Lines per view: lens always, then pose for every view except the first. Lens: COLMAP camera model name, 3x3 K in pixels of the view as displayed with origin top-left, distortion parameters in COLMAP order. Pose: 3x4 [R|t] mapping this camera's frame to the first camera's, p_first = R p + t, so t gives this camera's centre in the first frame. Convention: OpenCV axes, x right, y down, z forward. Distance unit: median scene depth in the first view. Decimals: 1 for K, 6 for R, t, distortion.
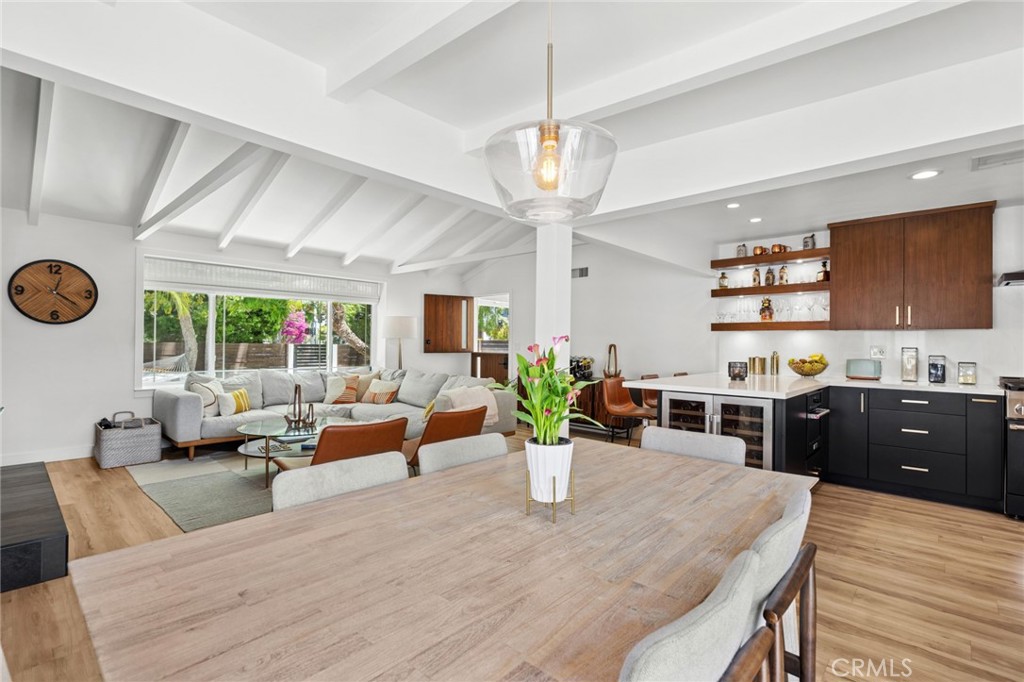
lens RADIAL K [[471.0, 0, 511.3], [0, 471.0, 343.7], [0, 0, 1]] dist [0.000168, 0.000567]
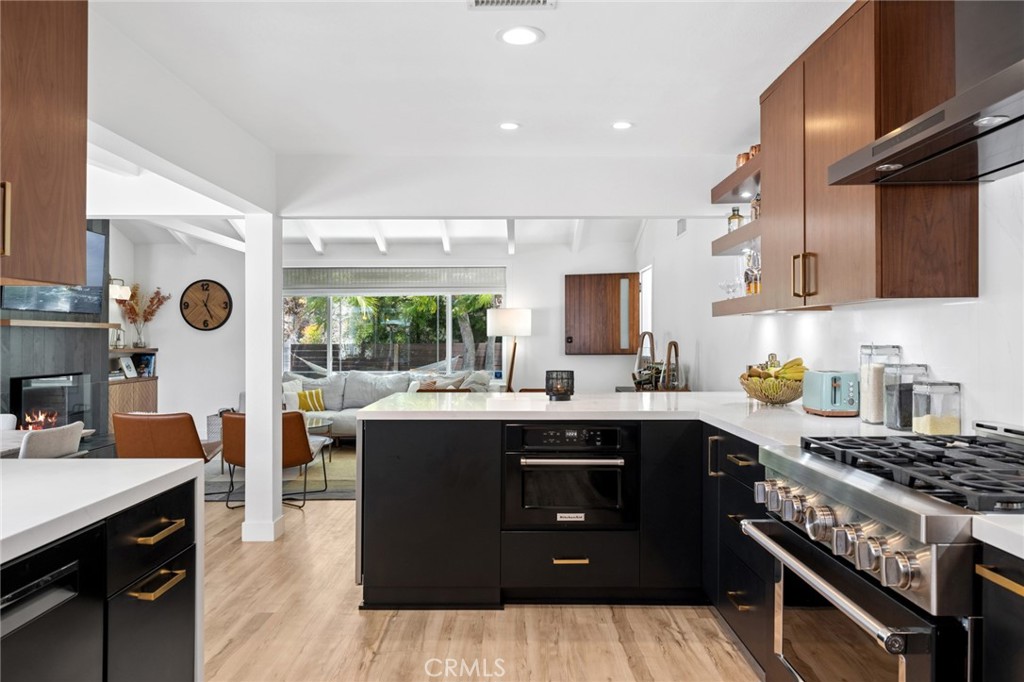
lens RADIAL K [[734.4, 0, 509.8], [0, 734.4, 338.7], [0, 0, 1]] dist [0.007075, 0.004245]
pose [[0.673053, -0.012514, -0.739488, 1.027859], [0.010118, 0.999919, -0.007713, 0.003603], [0.739525, -0.002291, 0.673125, 0.275316]]
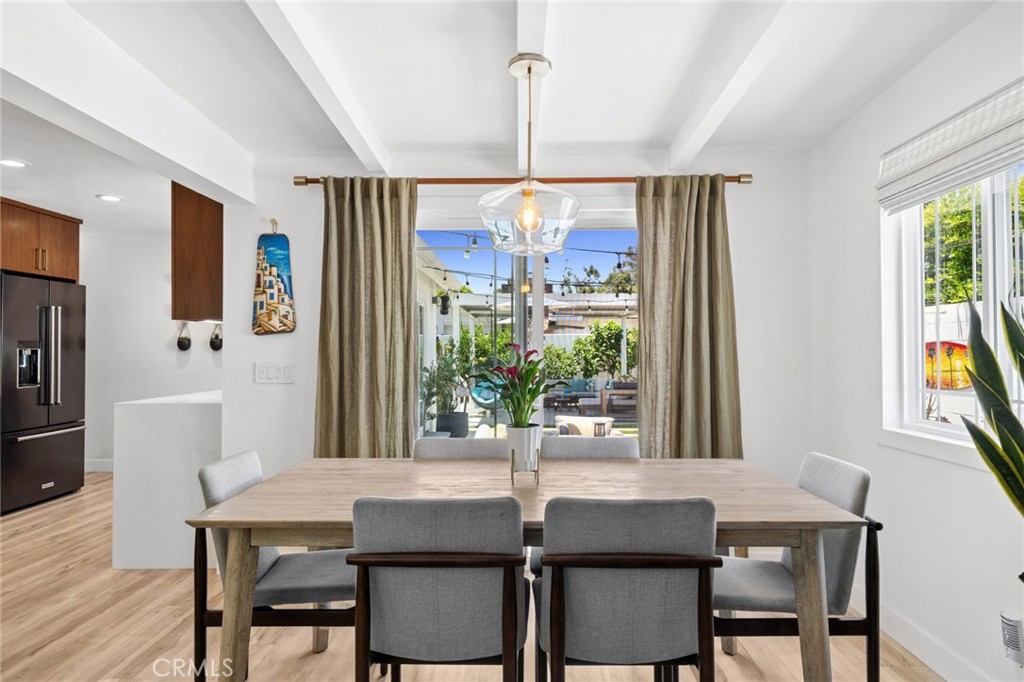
lens RADIAL K [[653.3, 0, 513.2], [0, 653.3, 345.2], [0, 0, 1]] dist [-0.001207, 0.005610]
pose [[-0.669173, -0.002548, 0.743102, -0.333845], [-0.004884, 0.999988, -0.000969, -0.002675], [-0.743091, -0.004277, -0.669177, 0.605291]]
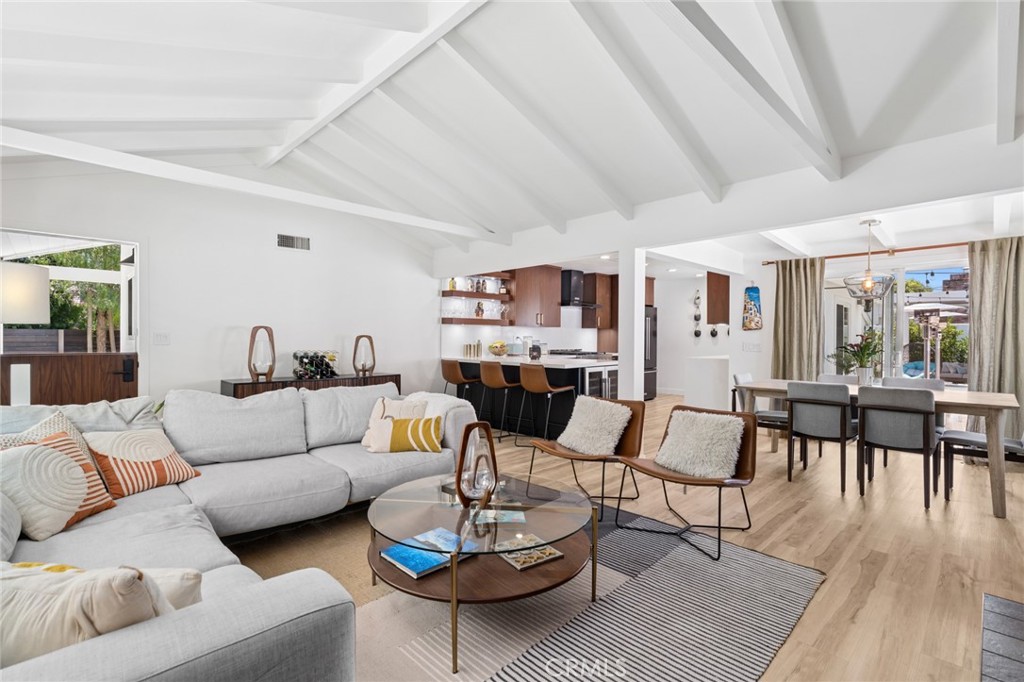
lens RADIAL K [[471.0, 0, 512.6], [0, 471.0, 339.7], [0, 0, 1]] dist [0.000168, 0.000567]
pose [[0.049359, -0.016731, 0.998641, -0.893949], [-0.003171, 0.999852, 0.016908, -0.008516], [-0.998776, -0.004002, 0.049298, 0.891130]]
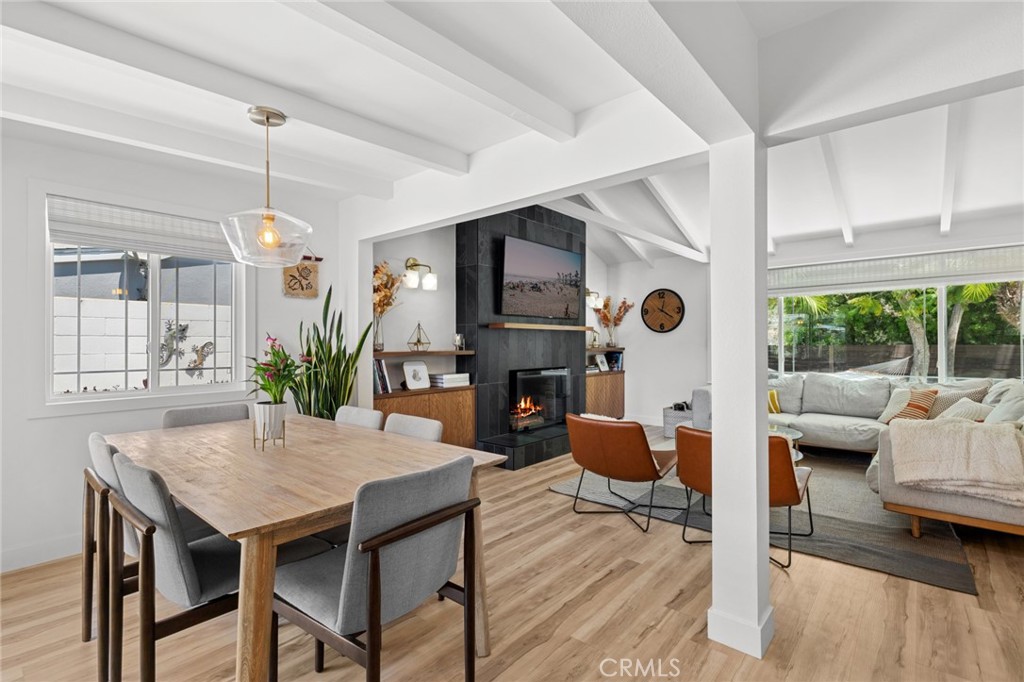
lens RADIAL K [[471.0, 0, 513.5], [0, 471.0, 338.1], [0, 0, 1]] dist [0.000168, 0.000567]
pose [[0.034792, -0.022255, -0.999147, 0.472829], [0.003244, 0.999749, -0.022155, 0.006309], [0.999389, -0.002470, 0.034855, 0.485458]]
